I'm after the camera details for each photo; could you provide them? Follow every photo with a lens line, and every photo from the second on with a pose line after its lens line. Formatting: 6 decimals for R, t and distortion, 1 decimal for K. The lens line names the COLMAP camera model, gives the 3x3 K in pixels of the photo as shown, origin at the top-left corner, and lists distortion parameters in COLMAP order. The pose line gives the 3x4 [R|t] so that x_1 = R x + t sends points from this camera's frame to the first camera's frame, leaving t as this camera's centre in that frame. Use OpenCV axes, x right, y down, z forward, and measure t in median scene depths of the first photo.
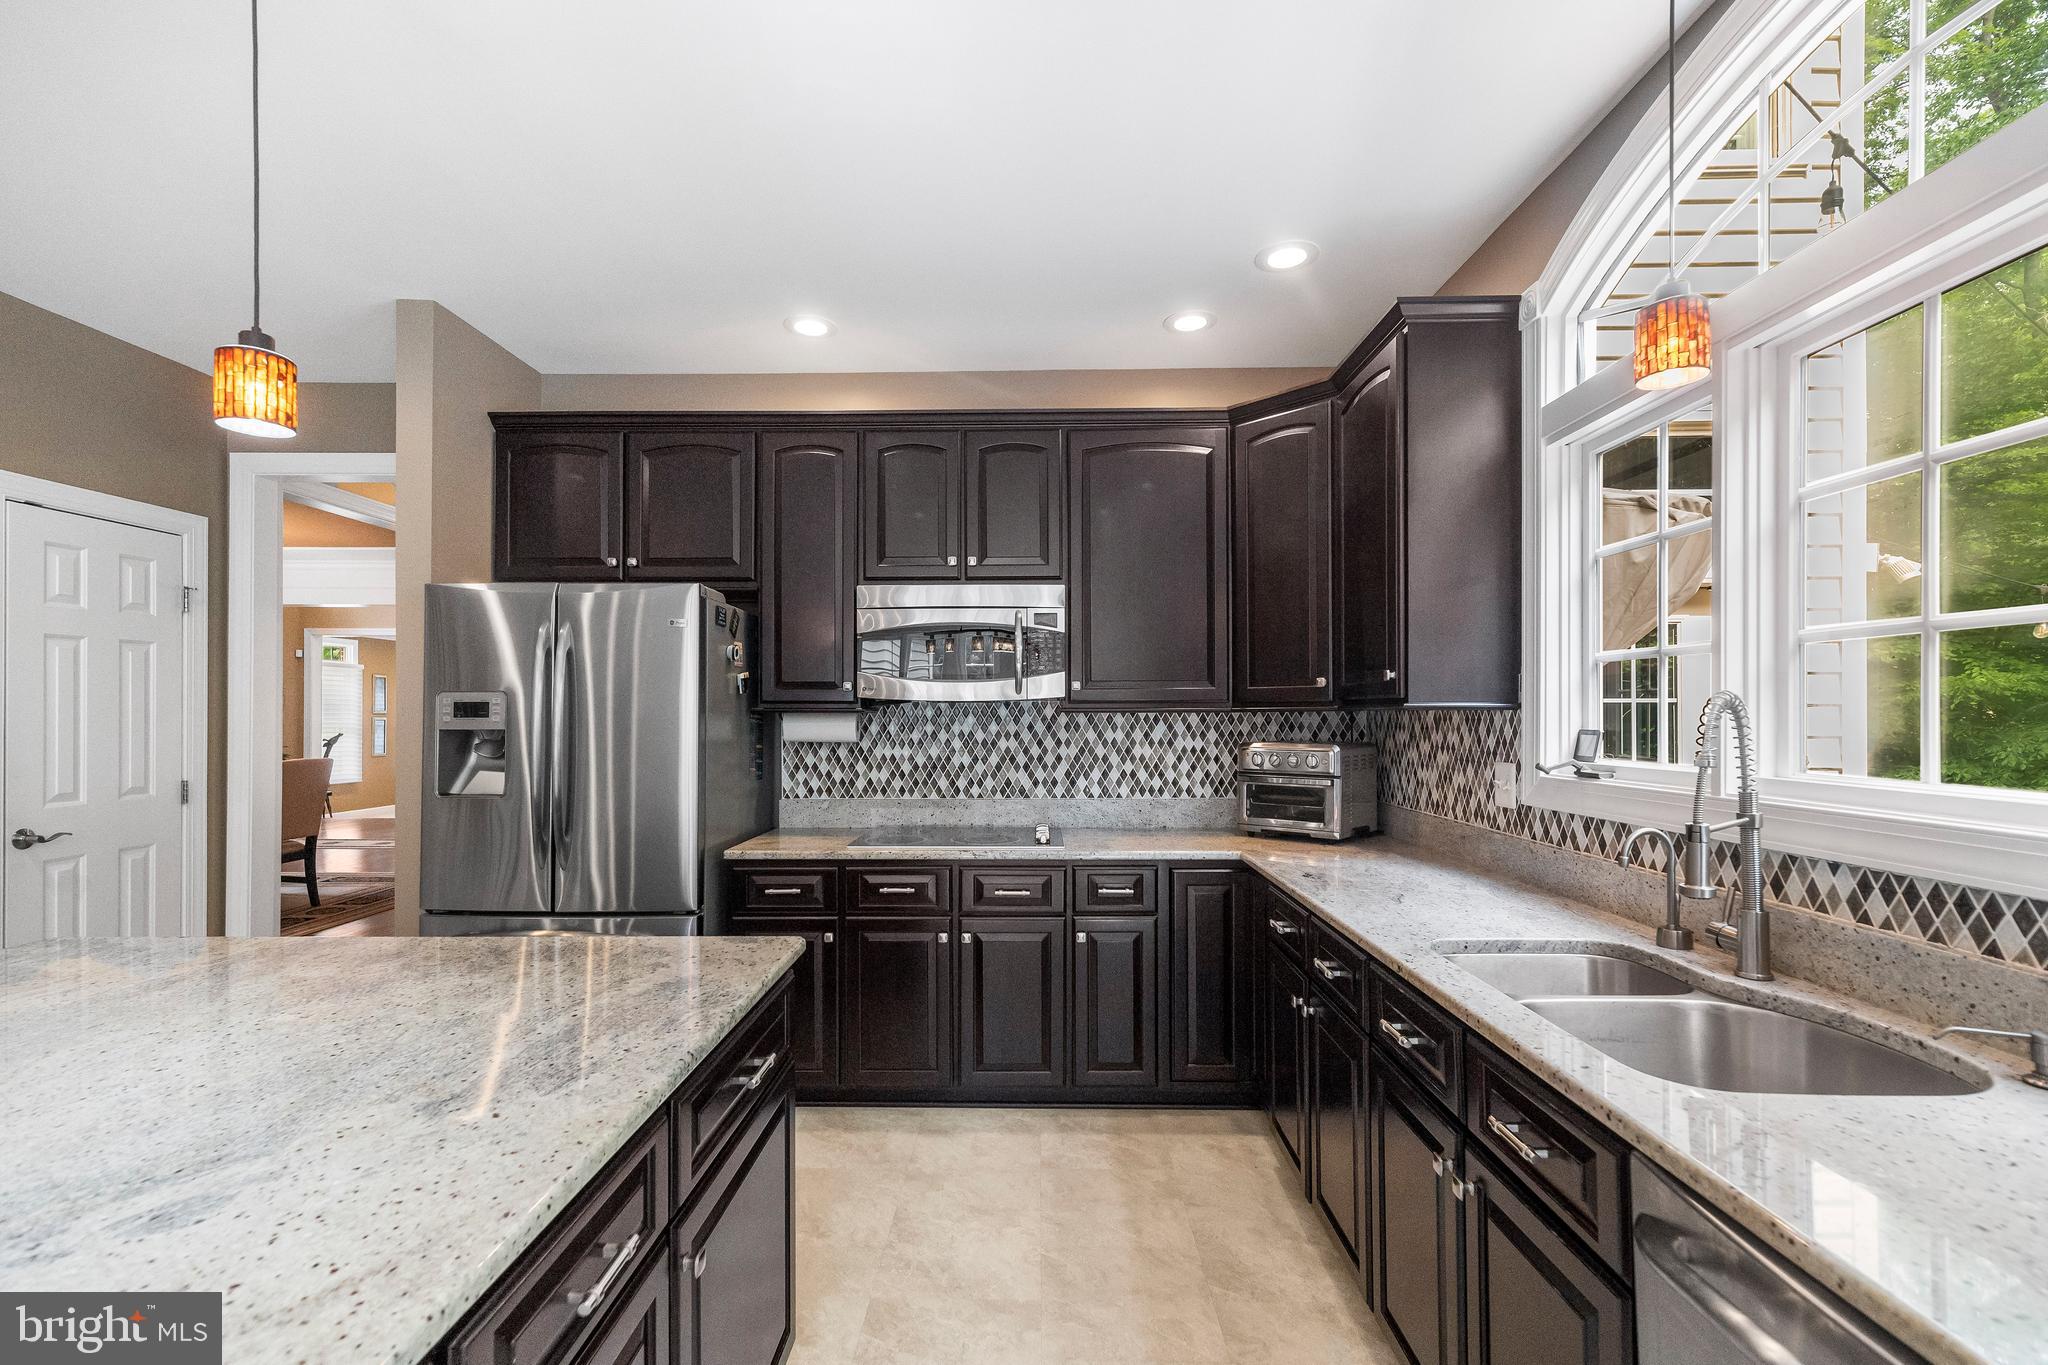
lens RADIAL K [[902.8, 0, 1020.2], [0, 902.8, 711.2], [0, 0, 1]] dist [0.008818, 0.000527]
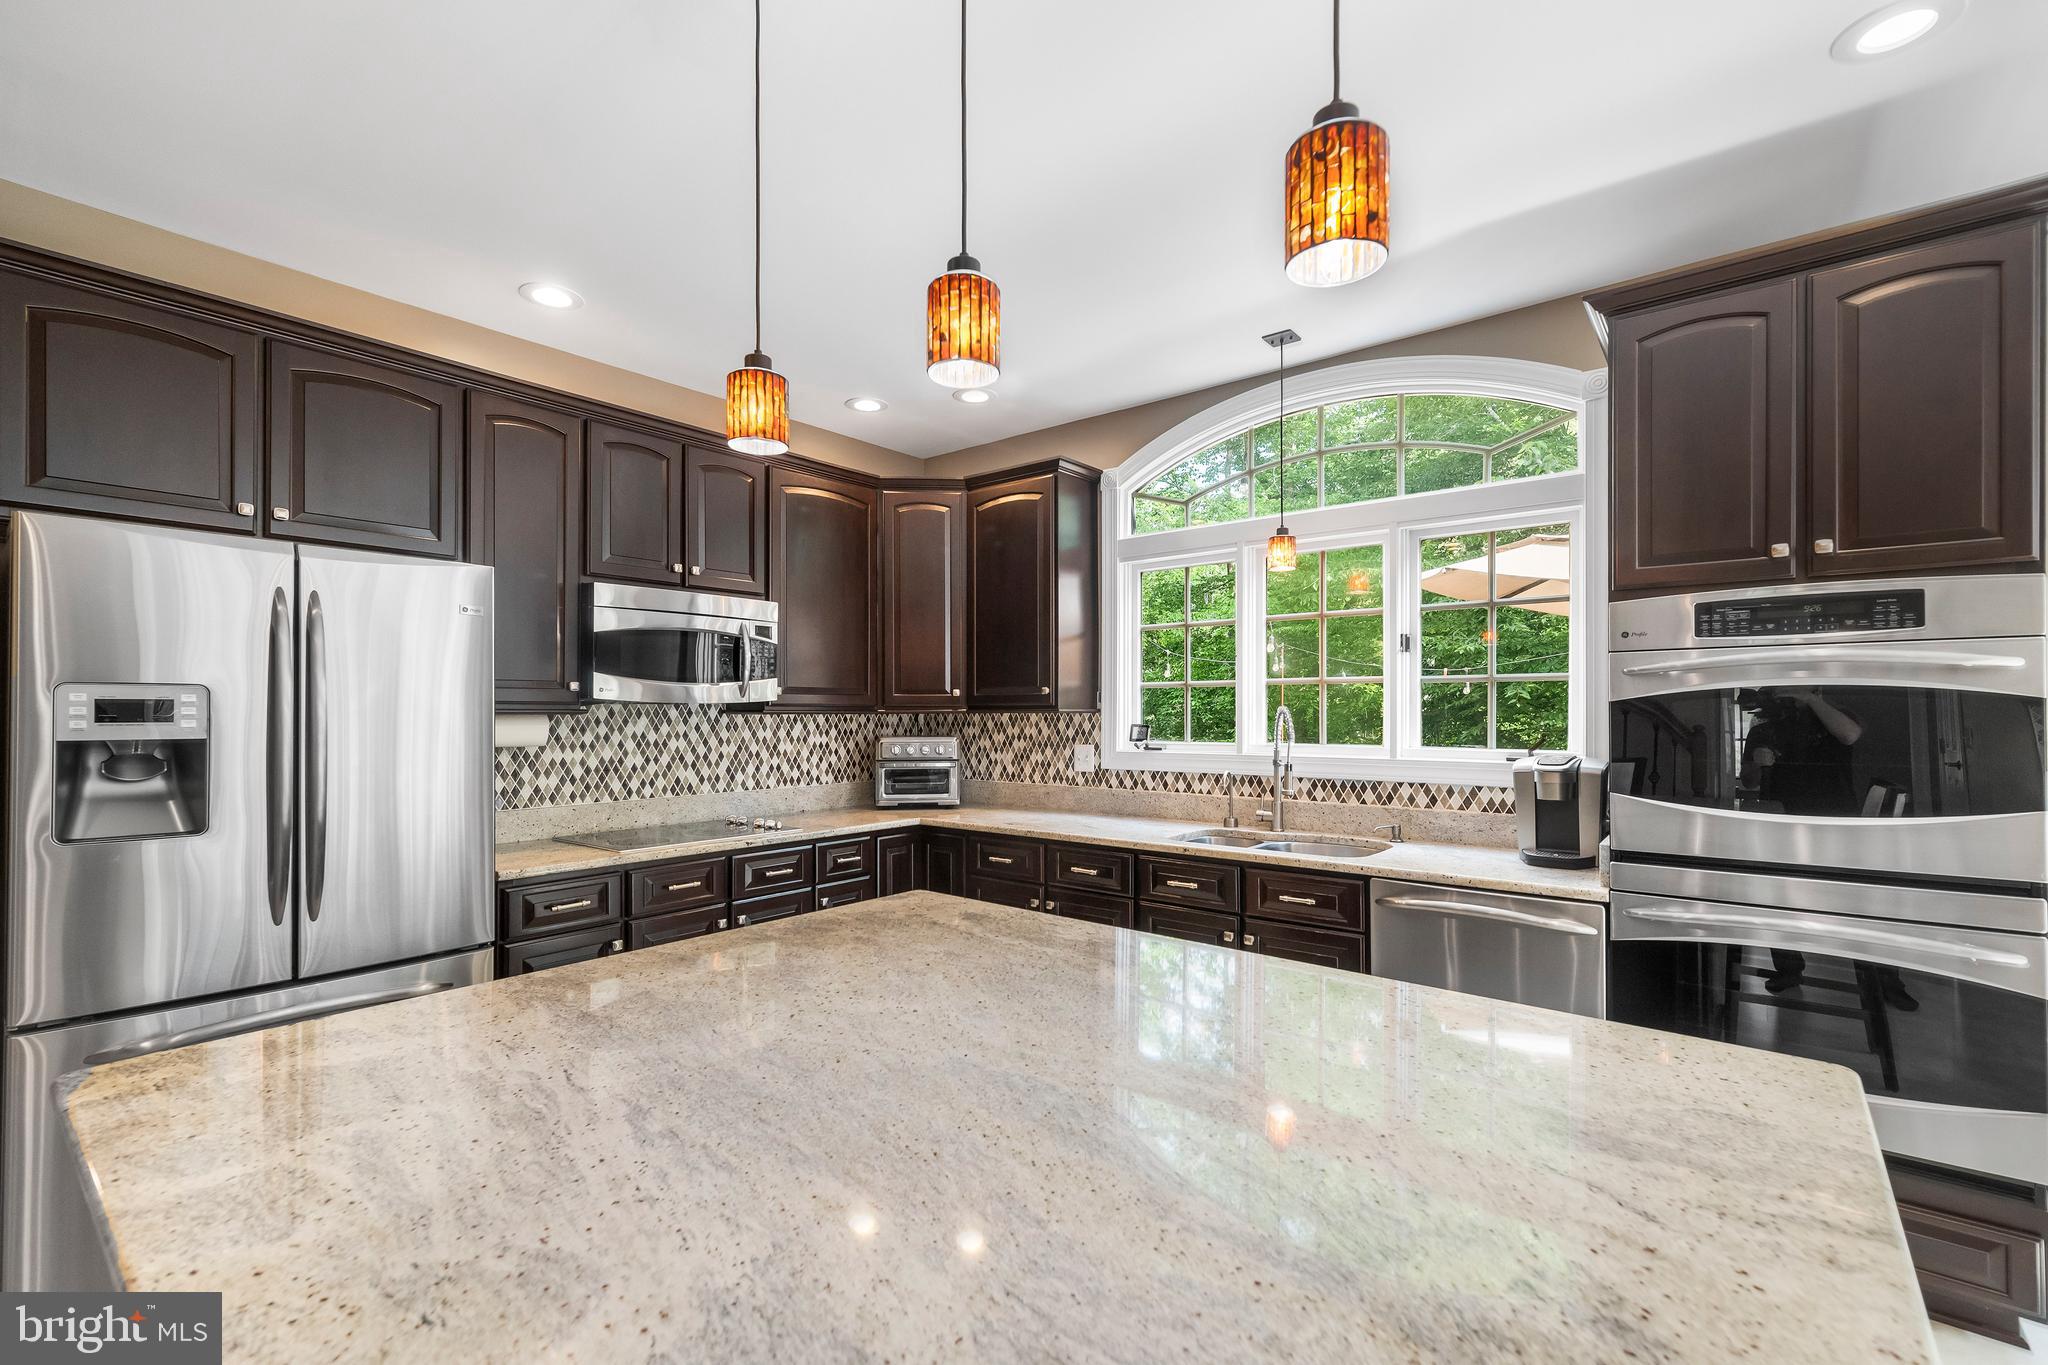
lens RADIAL K [[899.3, 0, 1023.5], [0, 899.3, 697.8], [0, 0, 1]] dist [0.011941, -0.000238]
pose [[0.618020, 0.014016, 0.786038, -0.641052], [-0.002791, 0.999874, -0.015634, -0.002086], [-0.786158, 0.007469, 0.617981, 0.048480]]
